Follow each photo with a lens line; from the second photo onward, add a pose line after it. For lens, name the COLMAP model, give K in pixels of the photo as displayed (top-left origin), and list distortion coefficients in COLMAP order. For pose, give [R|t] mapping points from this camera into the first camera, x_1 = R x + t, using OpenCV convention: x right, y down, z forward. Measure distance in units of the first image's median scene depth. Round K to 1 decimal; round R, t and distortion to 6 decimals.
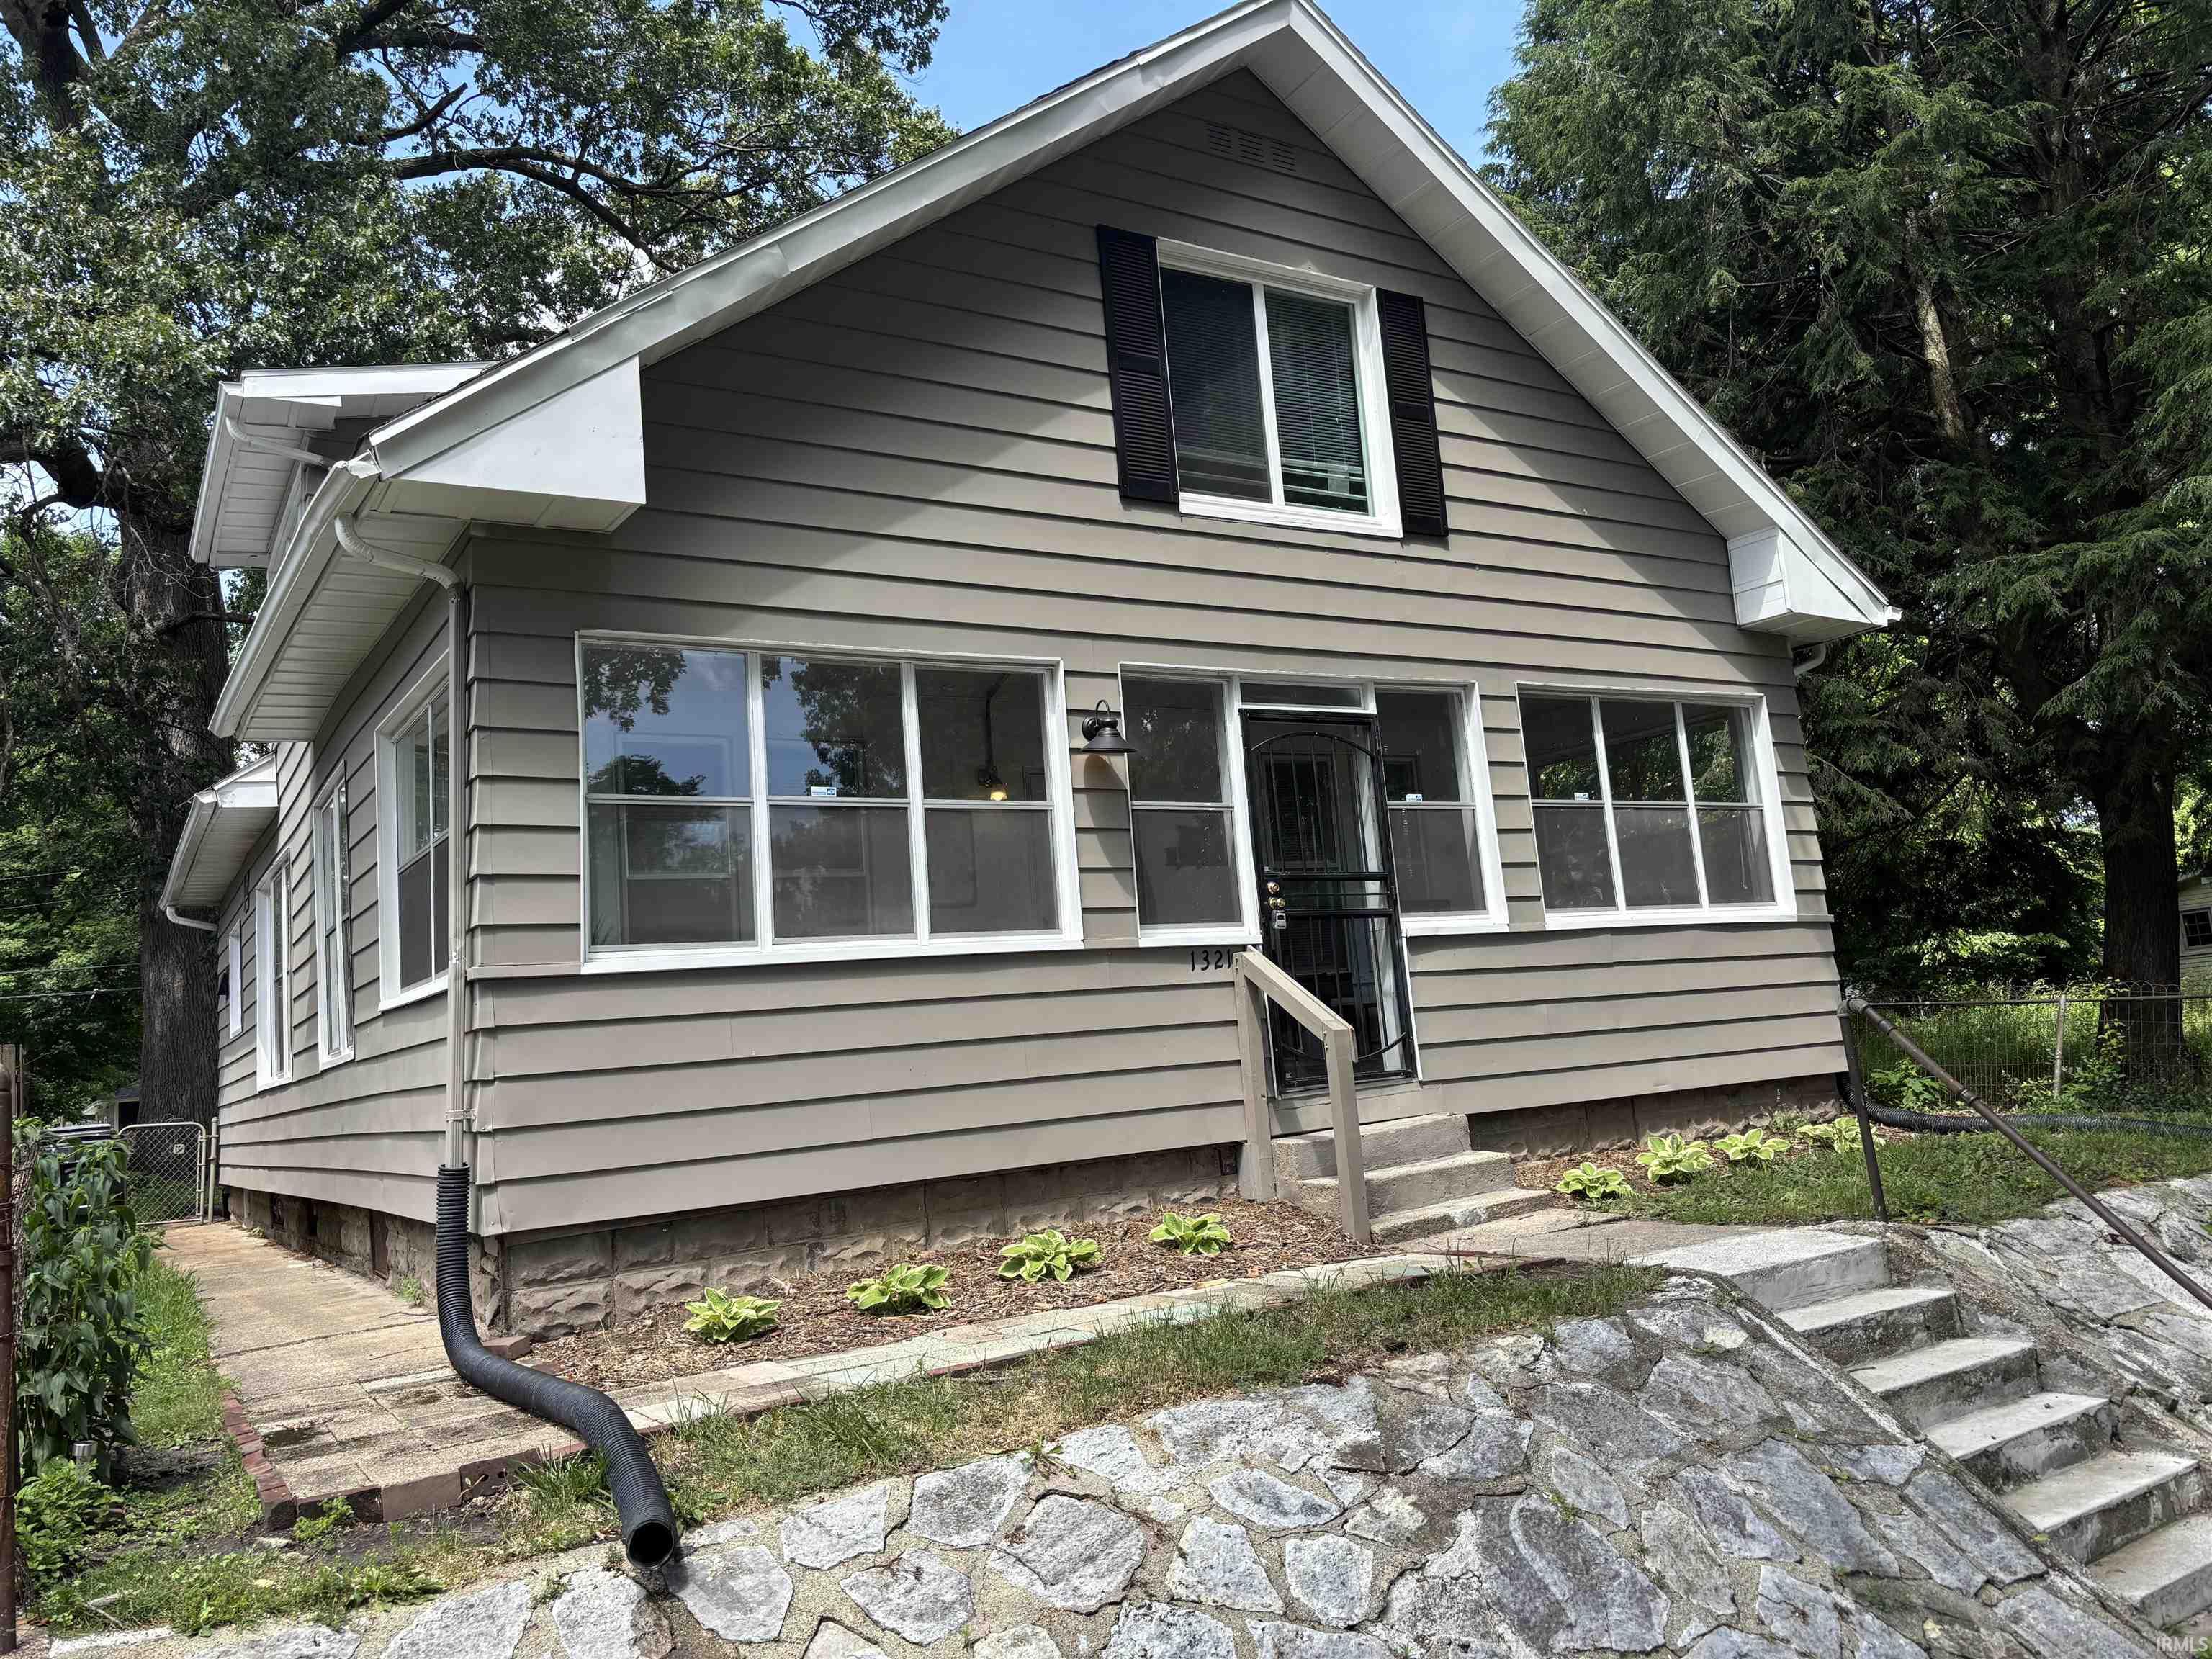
lens RADIAL K [[1669.4, 0, 1106.0], [0, 1669.4, 829.5], [0, 0, 1]] dist [0.059519, -0.002955]
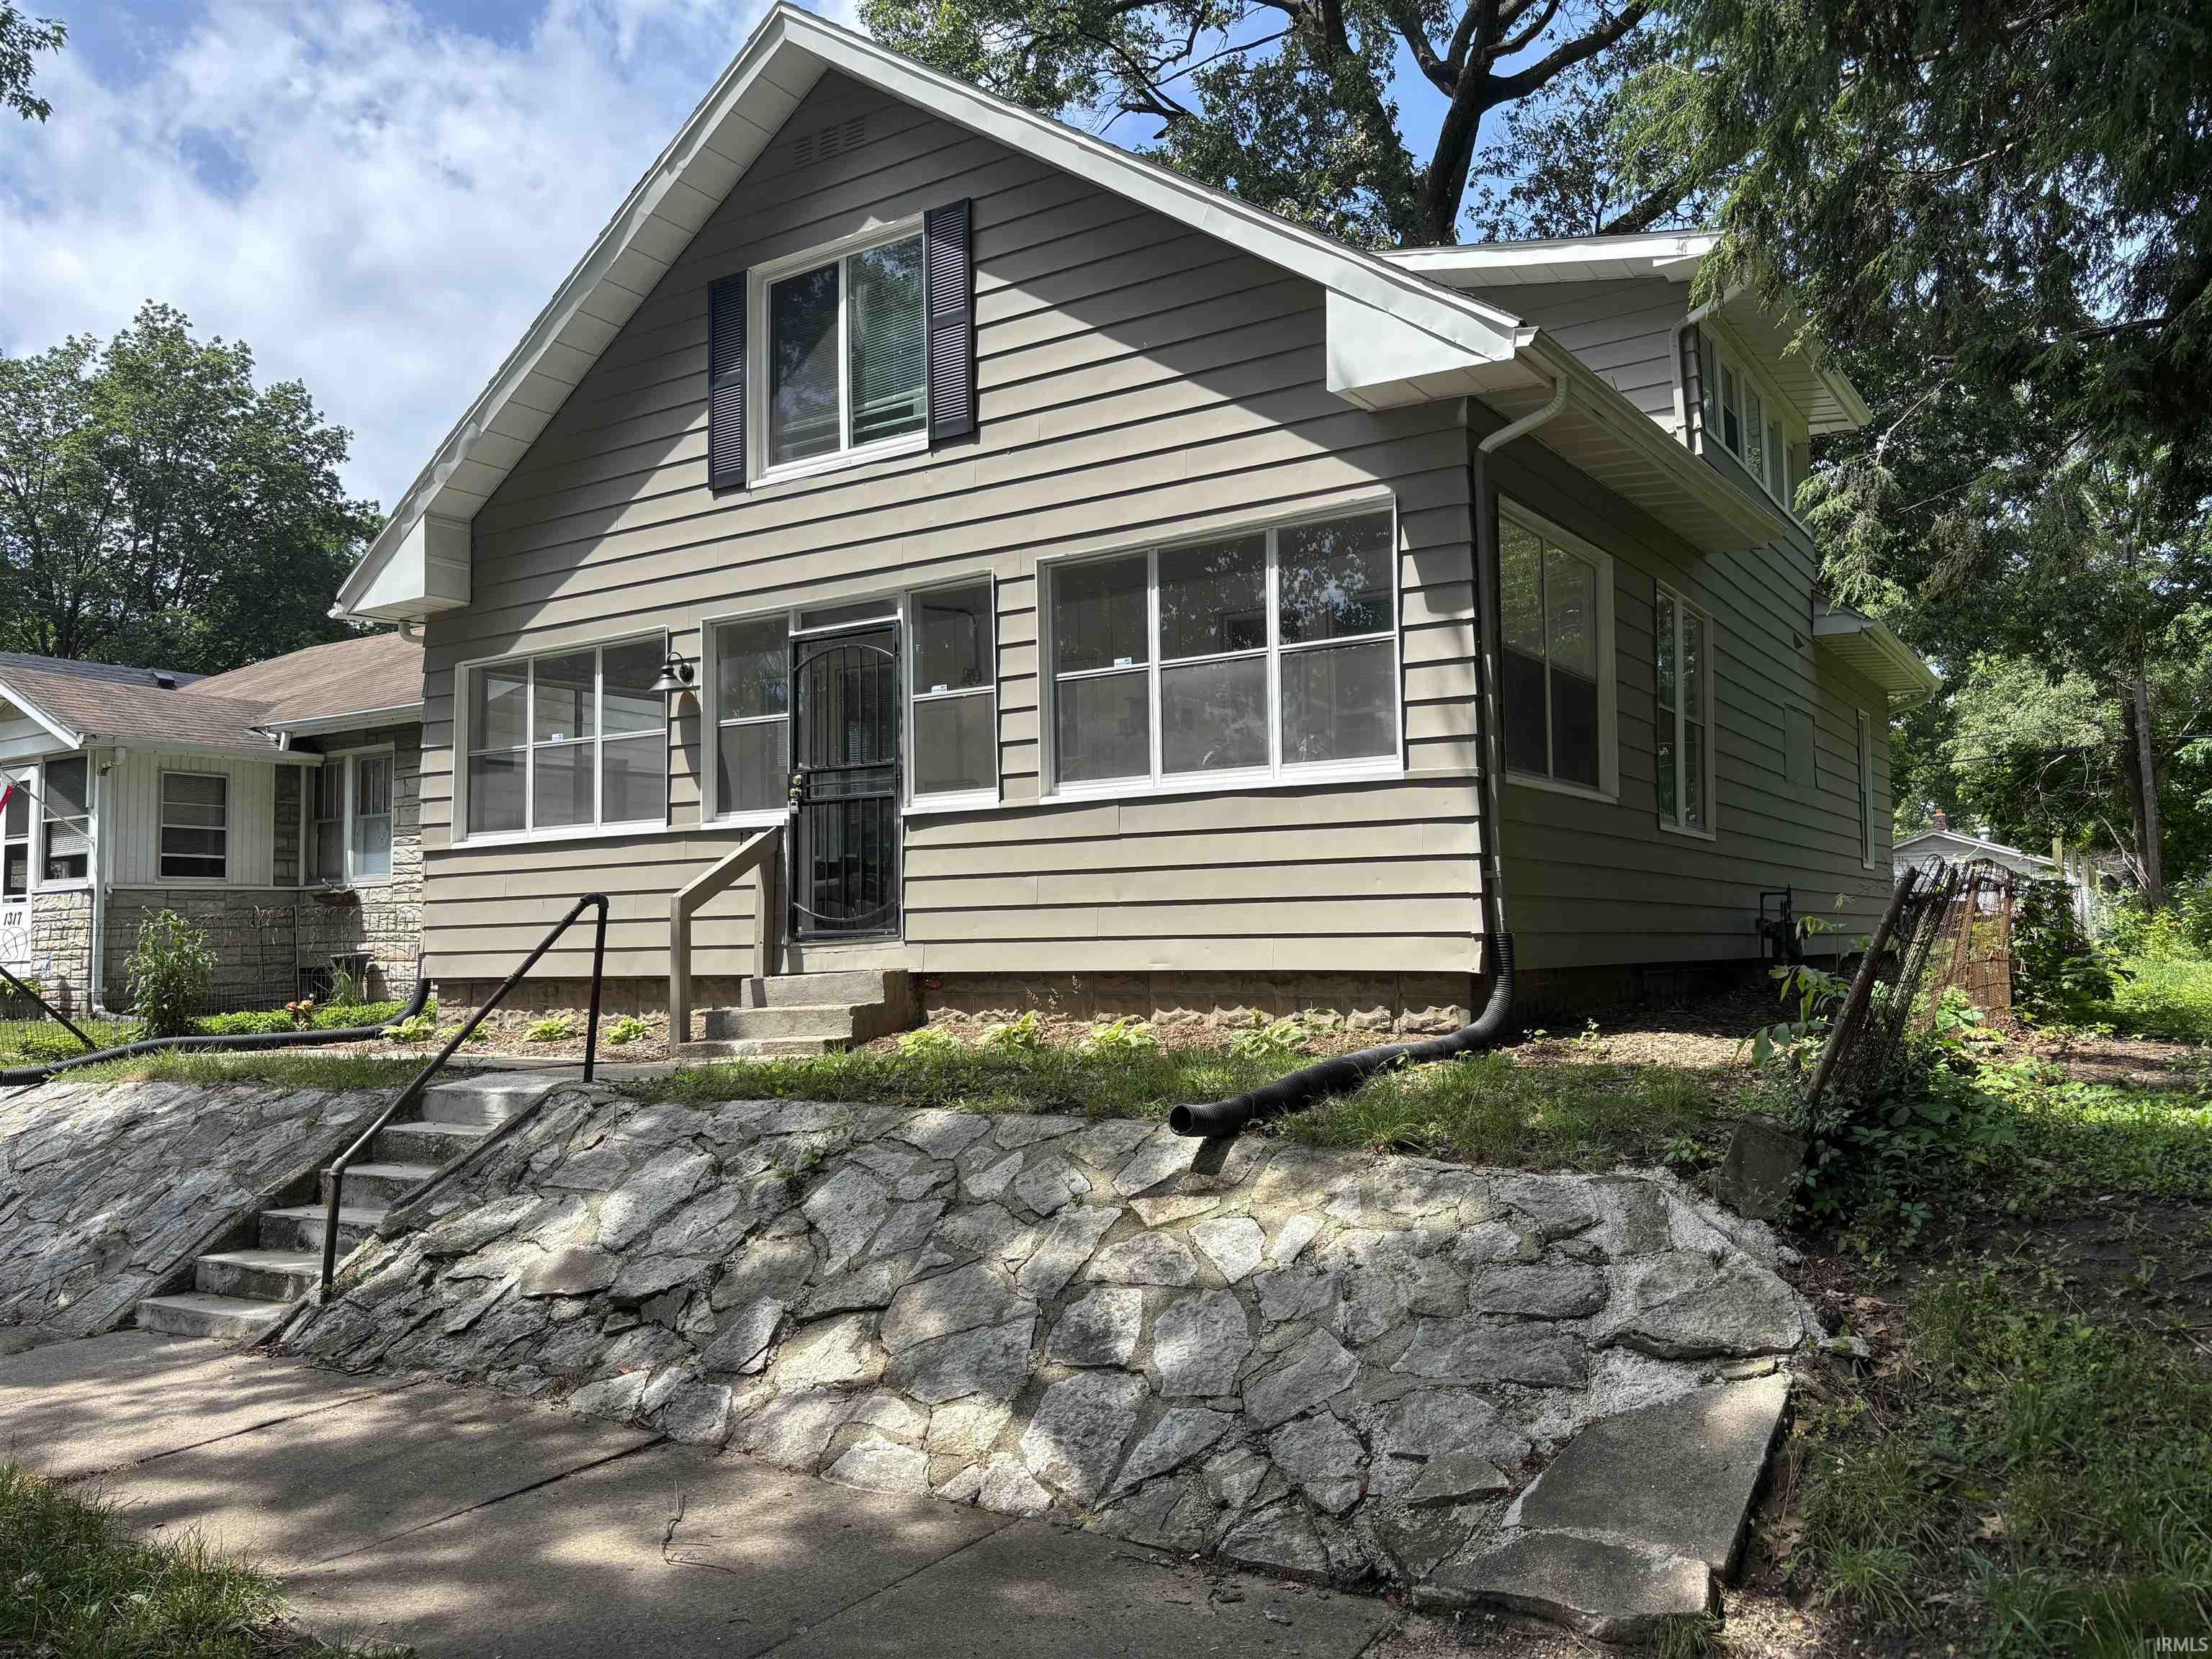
lens RADIAL K [[1669.4, 0, 1106.0], [0, 1669.4, 829.5], [0, 0, 1]] dist [0.059519, -0.002955]
pose [[0.417713, 0.009602, -0.908528, 1.178233], [0.098828, 0.993531, 0.055938, 0.021972], [0.903188, -0.113154, 0.414062, 0.606076]]
